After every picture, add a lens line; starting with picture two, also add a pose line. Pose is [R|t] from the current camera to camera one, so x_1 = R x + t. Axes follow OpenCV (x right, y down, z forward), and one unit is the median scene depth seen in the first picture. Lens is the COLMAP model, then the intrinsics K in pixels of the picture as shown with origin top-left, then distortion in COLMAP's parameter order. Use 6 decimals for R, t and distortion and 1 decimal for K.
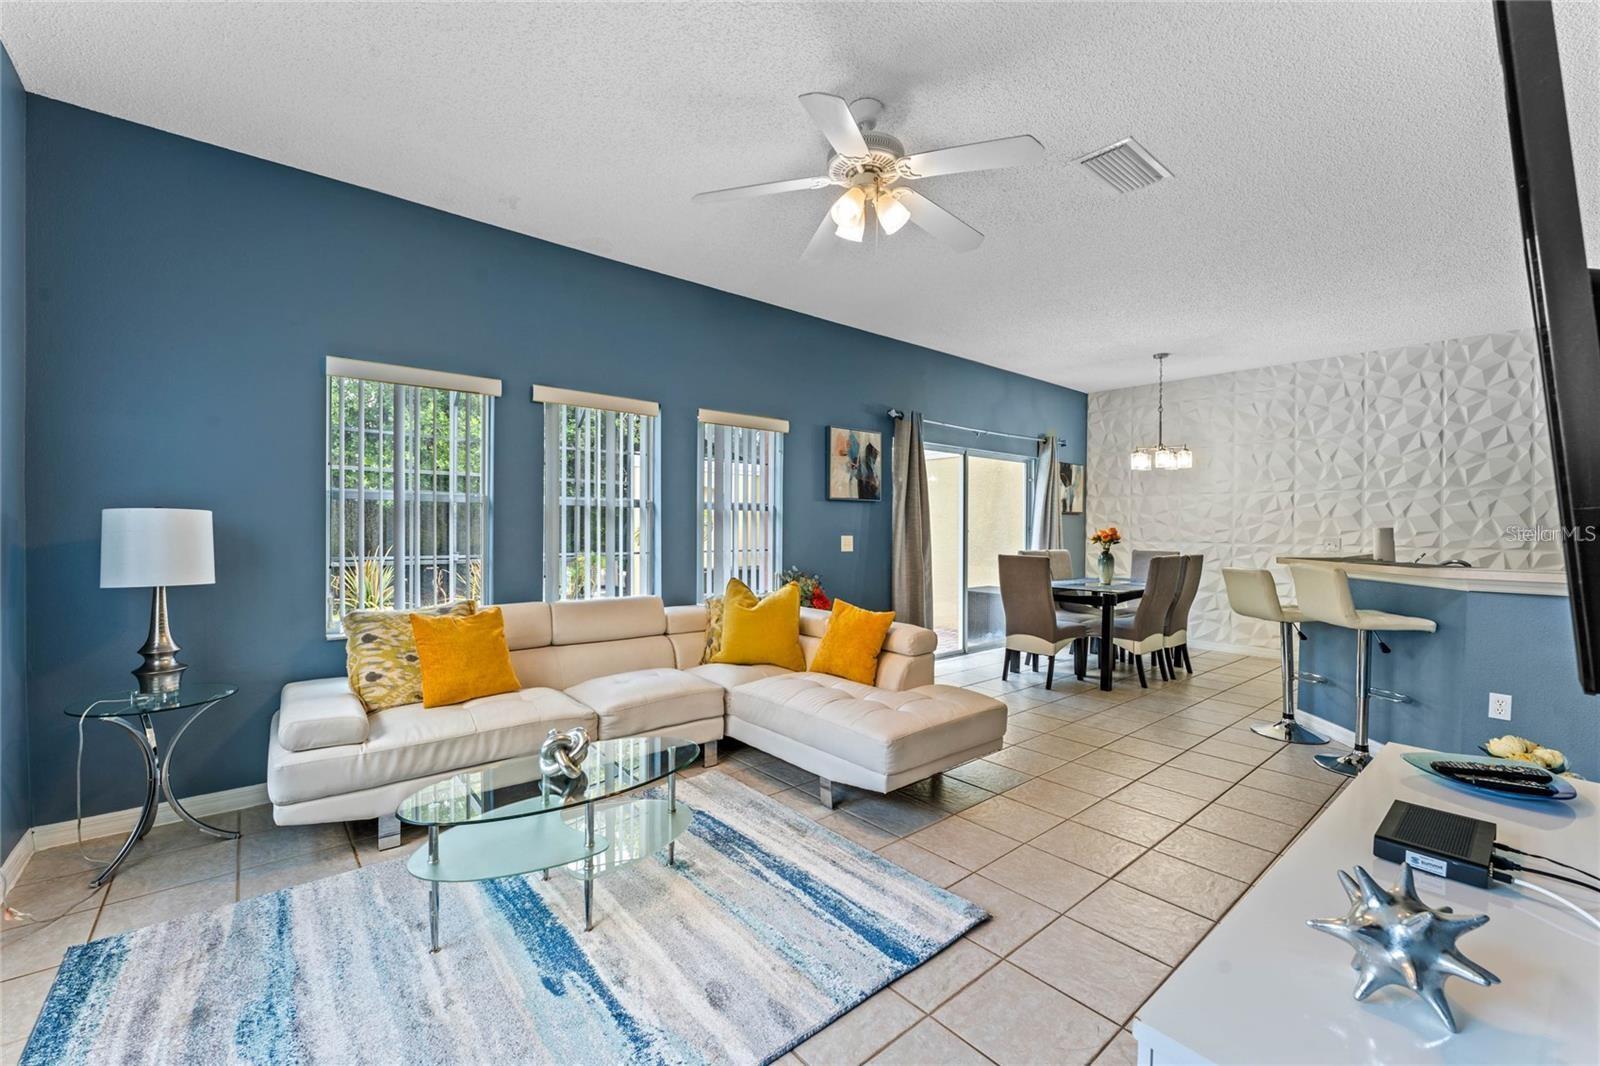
lens RADIAL K [[660.8, 0, 799.5], [0, 660.8, 525.6], [0, 0, 1]] dist [-0.001928, -0.000298]
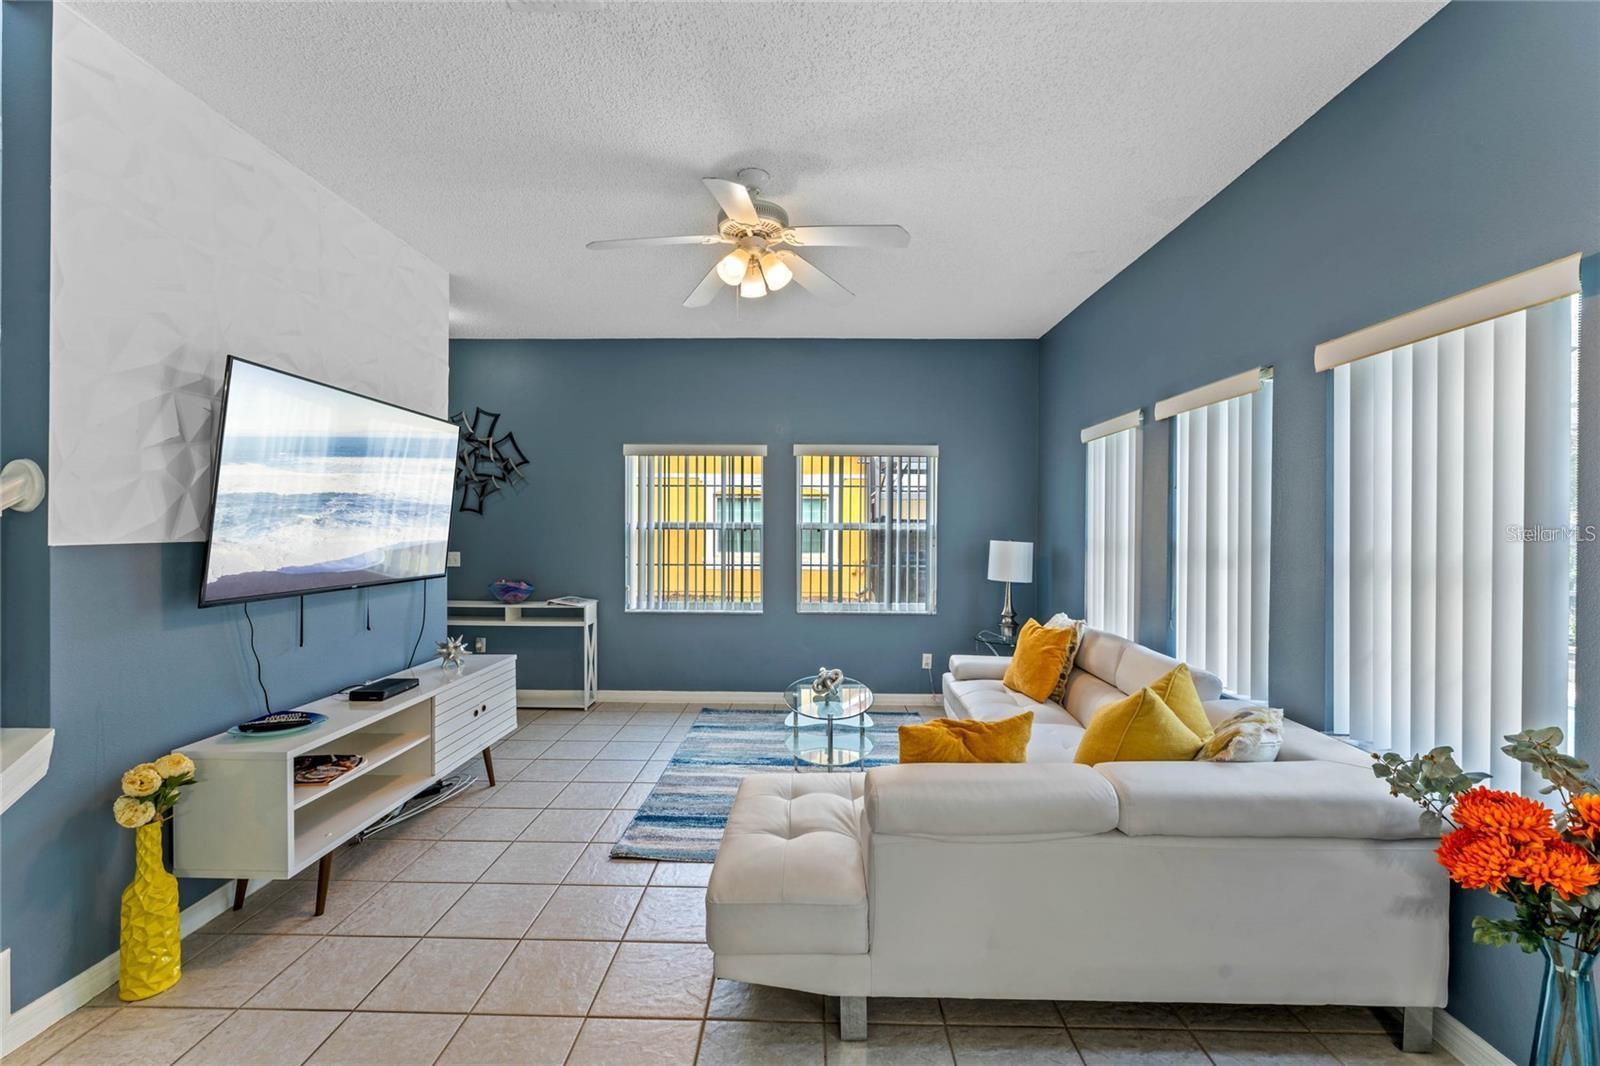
lens RADIAL K [[660.8, 0, 799.5], [0, 660.8, 525.6], [0, 0, 1]] dist [-0.001928, -0.000298]
pose [[-0.658574, -0.009947, -0.752450, 0.385285], [-0.008164, 0.999948, -0.006073, -0.023189], [0.752472, 0.002143, -0.658621, 0.795925]]
